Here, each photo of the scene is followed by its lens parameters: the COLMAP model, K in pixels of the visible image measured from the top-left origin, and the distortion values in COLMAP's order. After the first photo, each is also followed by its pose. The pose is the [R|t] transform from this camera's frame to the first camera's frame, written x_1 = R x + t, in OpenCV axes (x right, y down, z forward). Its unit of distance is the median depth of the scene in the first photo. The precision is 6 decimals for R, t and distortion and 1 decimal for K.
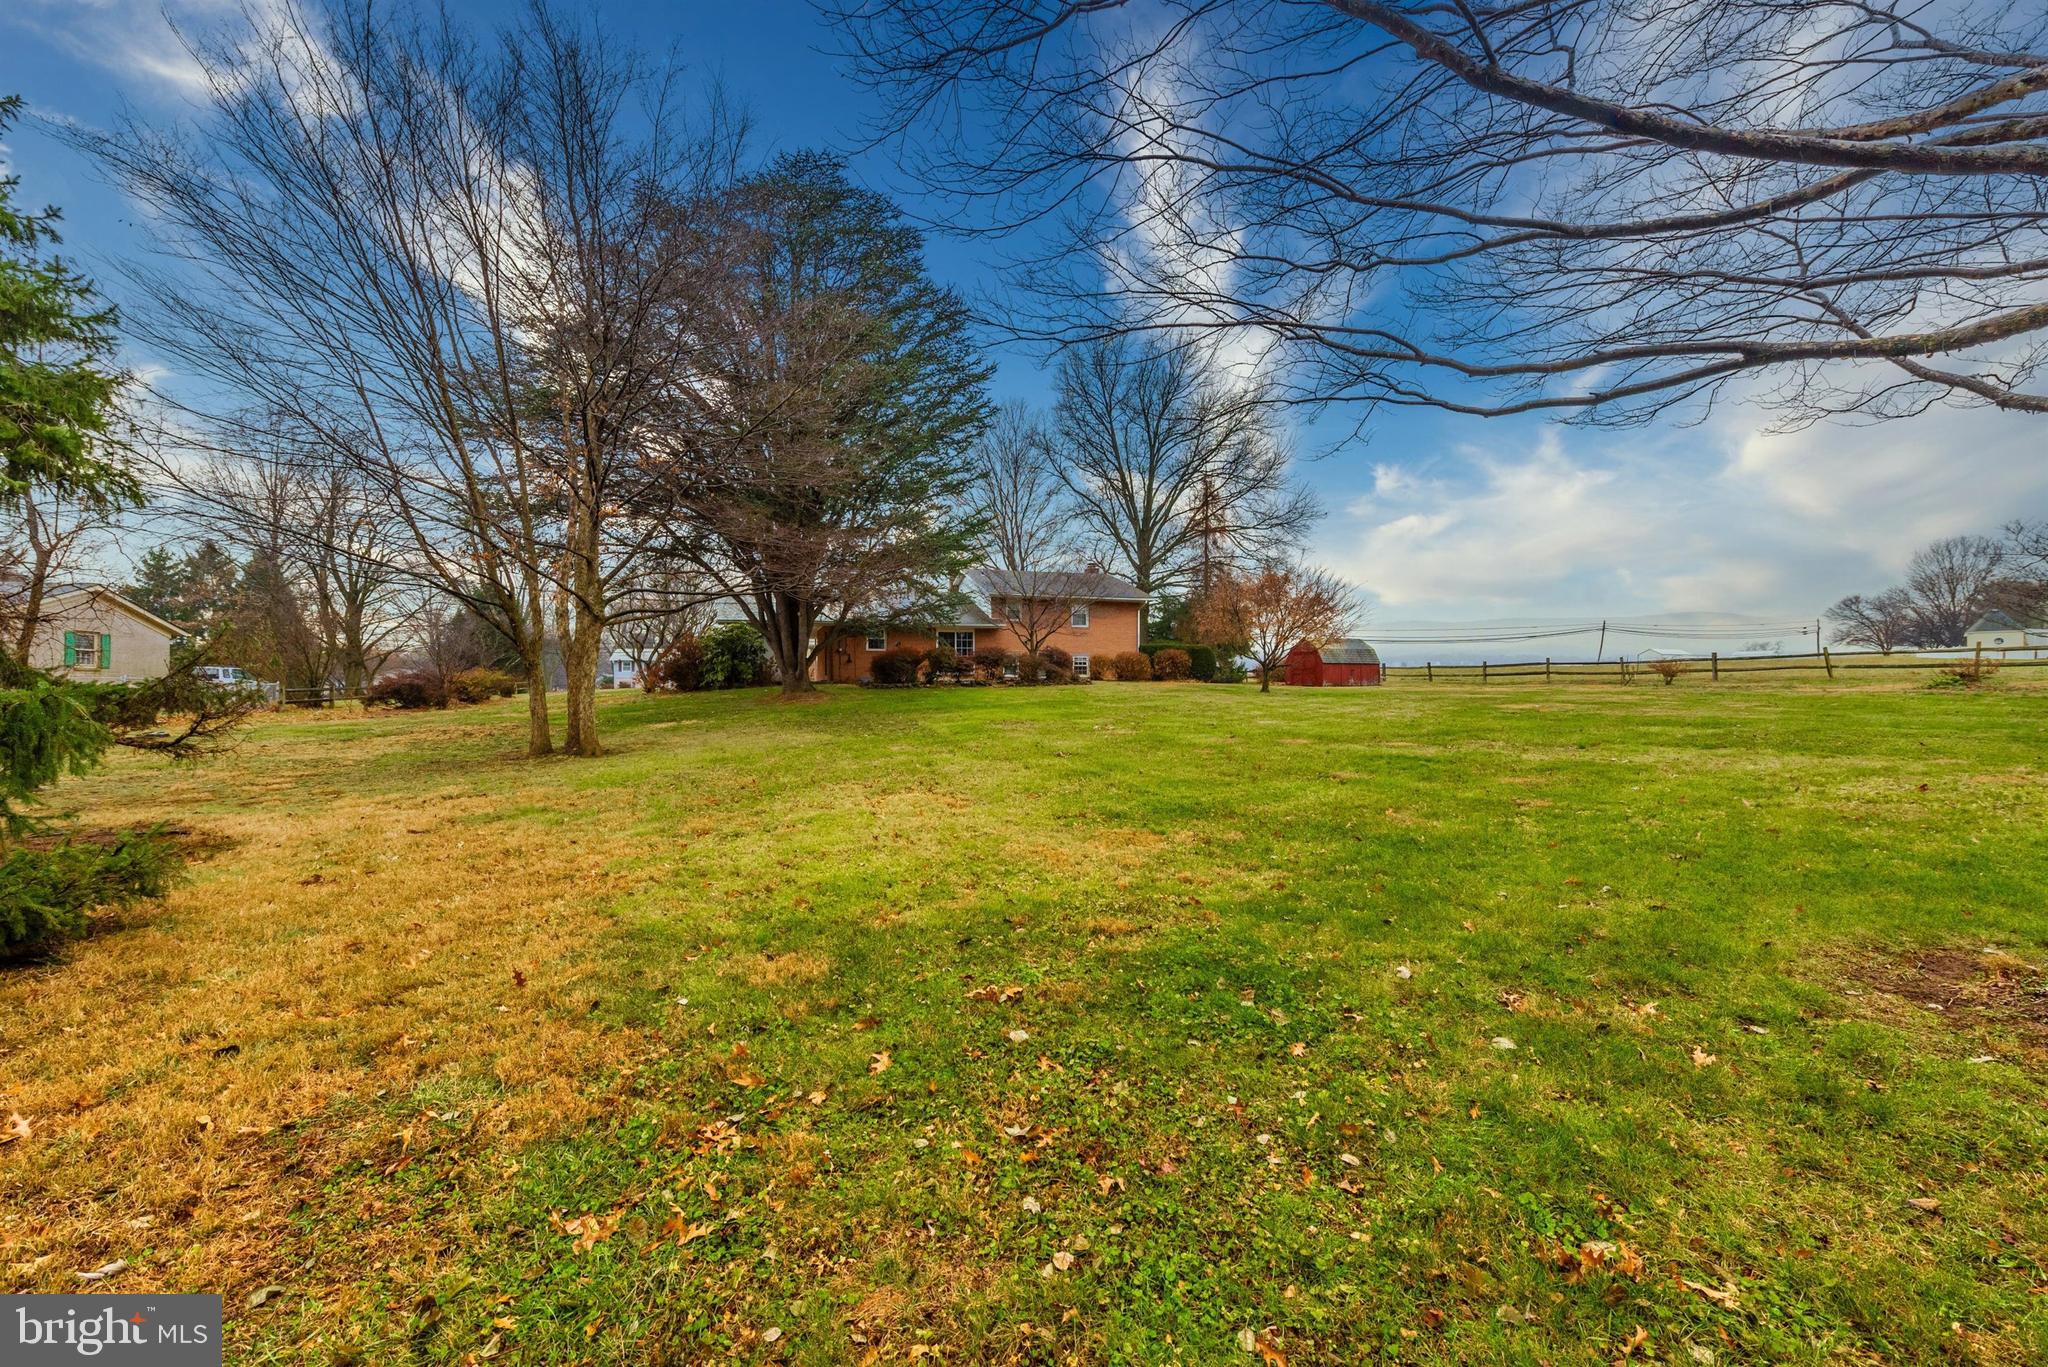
lens RADIAL K [[819.5, 0, 1023.5], [0, 819.5, 671.8], [0, 0, 1]] dist [0.005781, -0.000688]
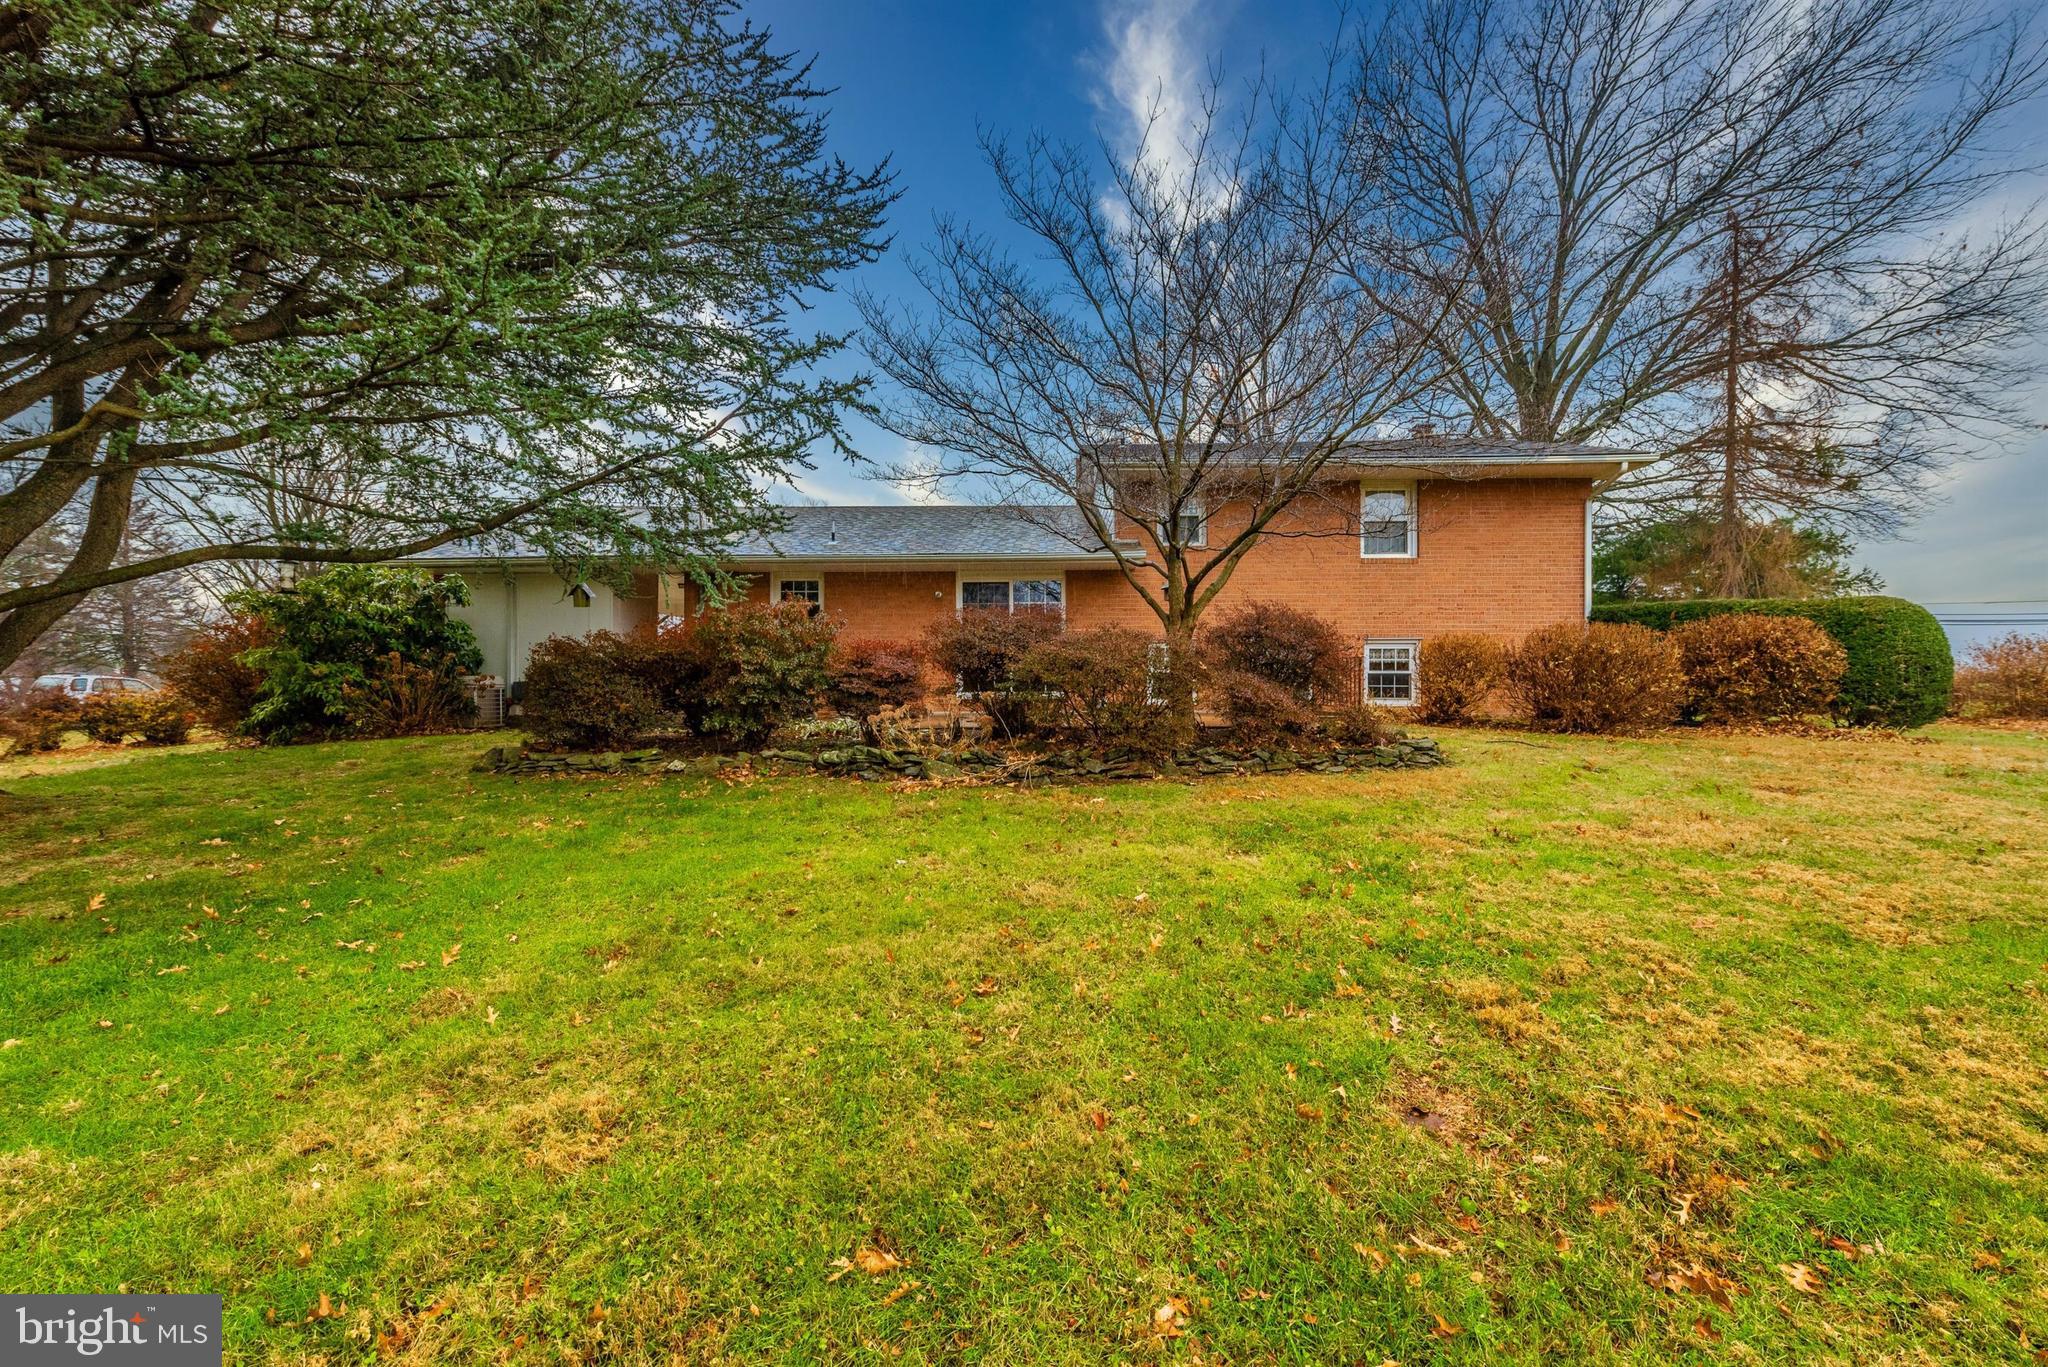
lens RADIAL K [[819.5, 0, 1023.5], [0, 819.5, 671.8], [0, 0, 1]] dist [0.005781, -0.000688]
pose [[0.931690, 0.002121, -0.363247, 0.062124], [0.005754, 0.999771, 0.020595, -0.016557], [0.363208, -0.021278, 0.931465, 0.758701]]
